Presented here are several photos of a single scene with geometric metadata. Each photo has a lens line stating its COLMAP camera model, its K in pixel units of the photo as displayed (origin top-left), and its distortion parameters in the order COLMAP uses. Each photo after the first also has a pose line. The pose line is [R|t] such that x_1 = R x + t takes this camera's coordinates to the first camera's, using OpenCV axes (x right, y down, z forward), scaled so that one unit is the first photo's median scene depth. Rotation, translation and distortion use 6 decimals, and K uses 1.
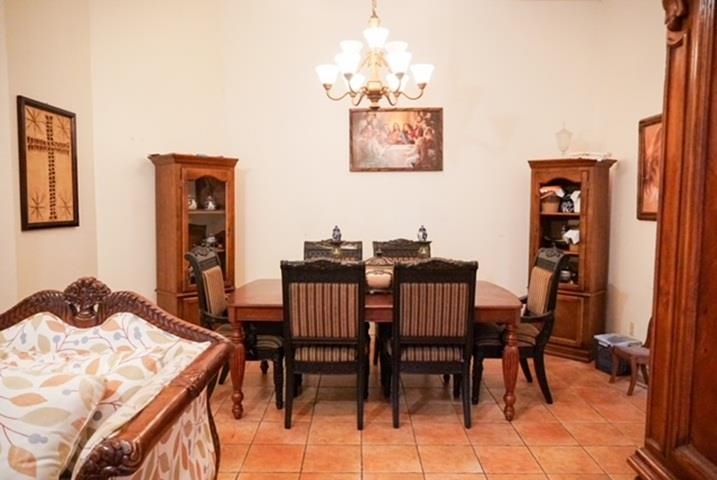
lens RADIAL K [[529.9, 0, 364.9], [0, 529.9, 242.5], [0, 0, 1]] dist [-0.043256, 0.055988]
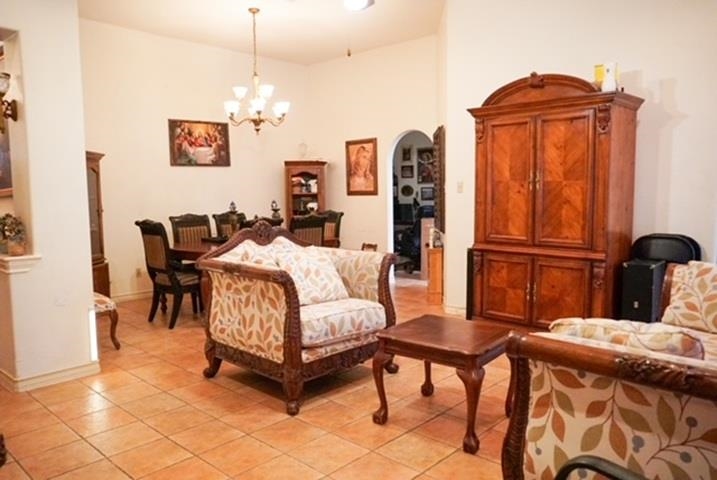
lens RADIAL K [[529.9, 0, 355.8], [0, 529.9, 237.7], [0, 0, 1]] dist [-0.043256, 0.055988]
pose [[0.694878, -0.078028, 0.714882, -0.837974], [0.072449, 0.996634, 0.038359, 0.037952], [-0.715469, 0.025138, 0.698192, -0.327030]]
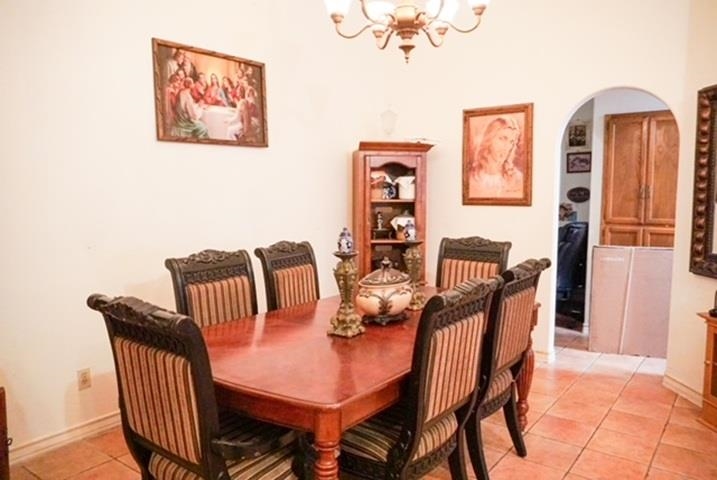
lens RADIAL K [[529.9, 0, 358.2], [0, 529.9, 240.8], [0, 0, 1]] dist [-0.043256, 0.055988]
pose [[0.608152, -0.081300, 0.789646, -0.477967], [0.063817, 0.996529, 0.053451, -0.043276], [-0.791251, 0.017887, 0.611230, 0.545341]]
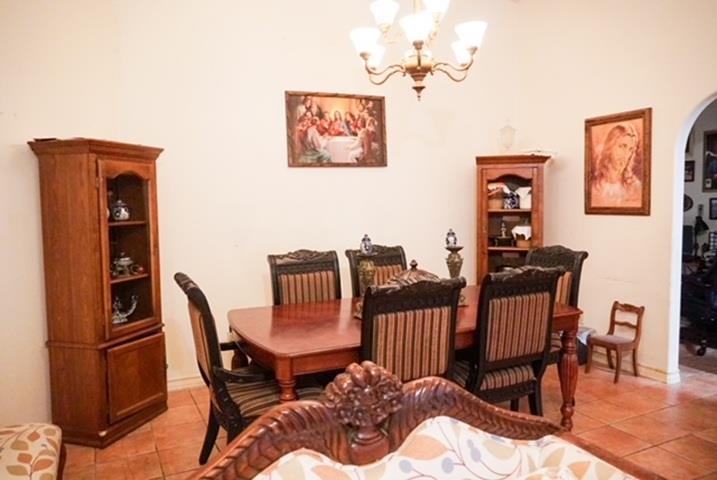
lens RADIAL K [[529.9, 0, 364.1], [0, 529.9, 241.0], [0, 0, 1]] dist [-0.043256, 0.055988]
pose [[0.898454, -0.055015, 0.435607, -0.360106], [0.054202, 0.998428, 0.014303, -0.029738], [-0.435709, 0.010761, 0.900023, 0.256608]]
